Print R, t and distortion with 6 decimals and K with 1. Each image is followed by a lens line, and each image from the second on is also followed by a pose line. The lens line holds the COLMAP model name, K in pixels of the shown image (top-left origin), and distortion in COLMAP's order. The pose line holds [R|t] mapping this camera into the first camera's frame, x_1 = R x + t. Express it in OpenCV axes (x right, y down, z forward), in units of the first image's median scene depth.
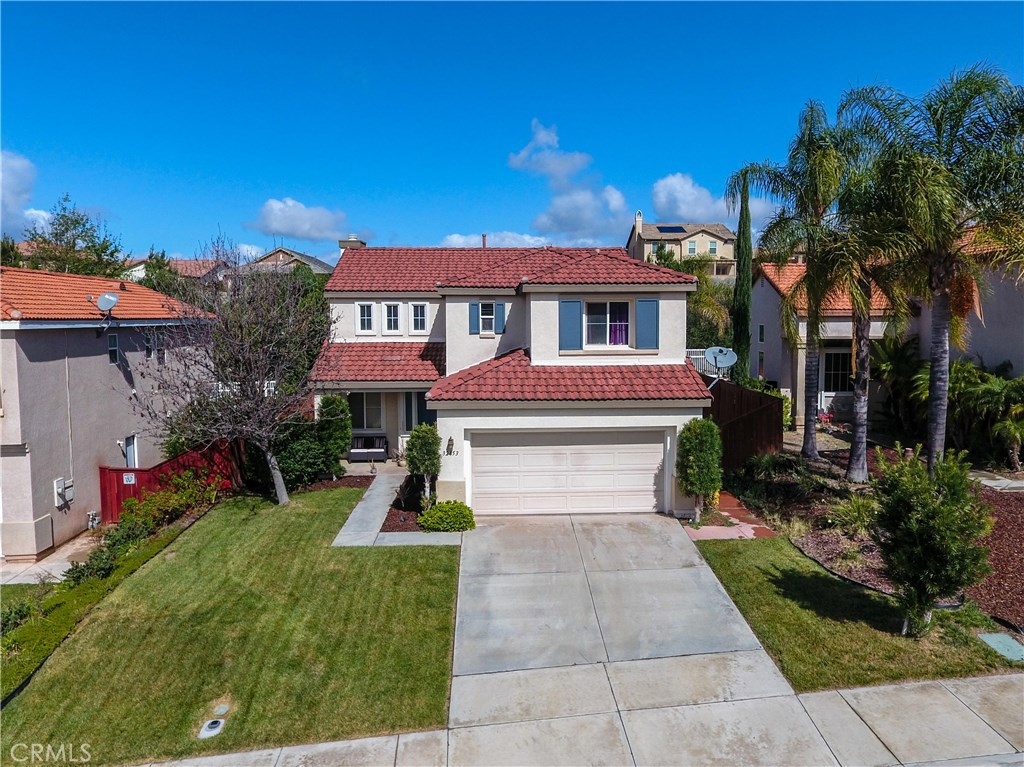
lens RADIAL K [[786.2, 0, 512.0], [0, 786.2, 383.5], [0, 0, 1]] dist [0.001177, 0.001540]
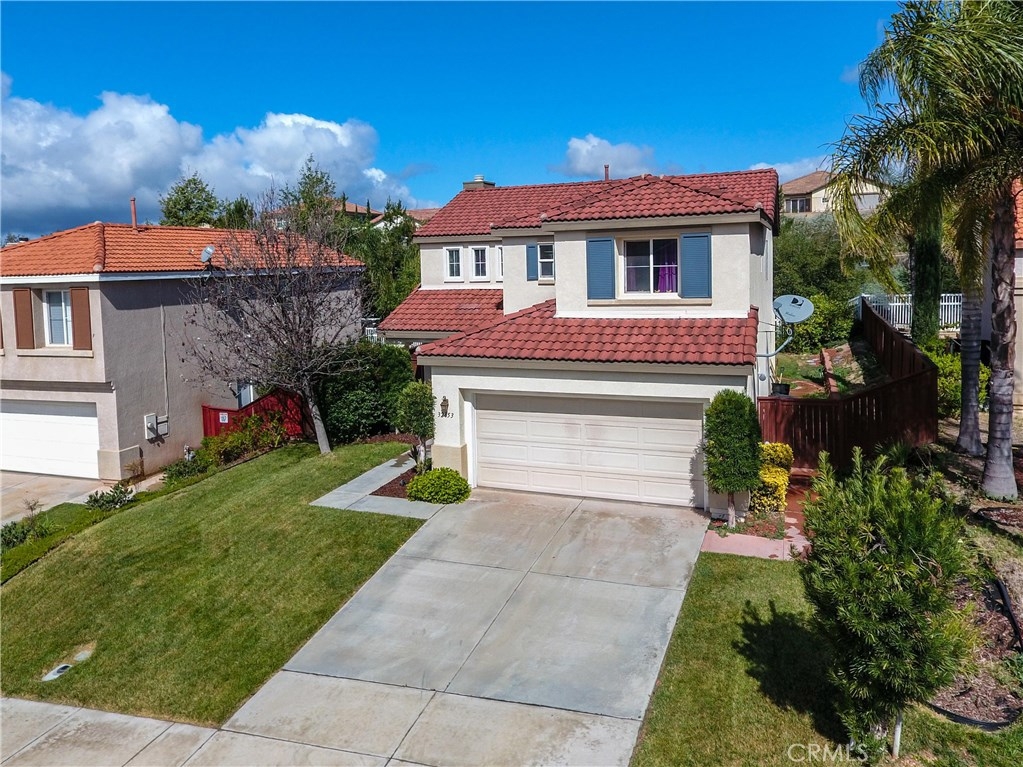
lens RADIAL K [[810.2, 0, 448.2], [0, 810.2, 321.0], [0, 0, 1]] dist [-0.001507, 0.001509]
pose [[0.891656, 0.012857, -0.452531, 0.330985], [-0.016127, 0.999864, -0.003368, -0.014640], [0.452426, 0.010301, 0.891742, 0.173548]]
